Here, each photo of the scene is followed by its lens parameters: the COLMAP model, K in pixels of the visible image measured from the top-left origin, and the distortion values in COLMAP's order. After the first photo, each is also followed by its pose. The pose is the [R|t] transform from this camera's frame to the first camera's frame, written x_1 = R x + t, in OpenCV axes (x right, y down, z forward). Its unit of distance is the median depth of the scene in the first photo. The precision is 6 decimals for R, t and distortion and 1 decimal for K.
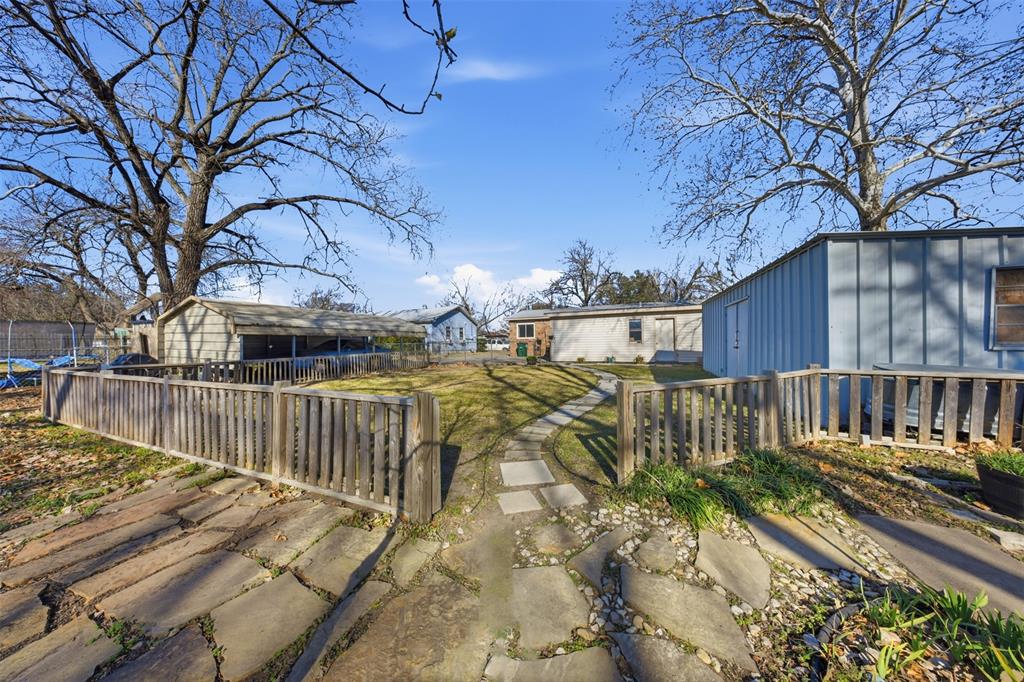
lens RADIAL K [[303.5, 0, 512.0], [0, 303.5, 341.0], [0, 0, 1]] dist [0.000022, 0.000000]
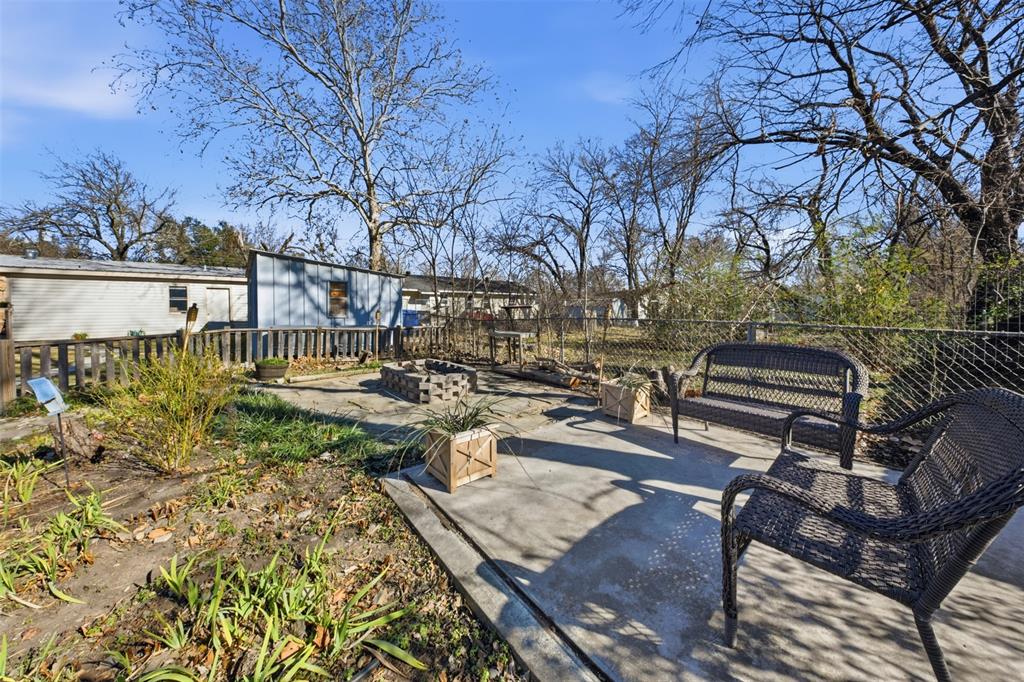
lens RADIAL K [[326.8, 0, 511.7], [0, 326.8, 314.7], [0, 0, 1]] dist [-0.000089, -0.000011]
pose [[0.464035, -0.000881, 0.885817, 0.019207], [-0.007418, 0.999961, 0.004880, -0.001609], [-0.885786, -0.008836, 0.464010, -0.287547]]
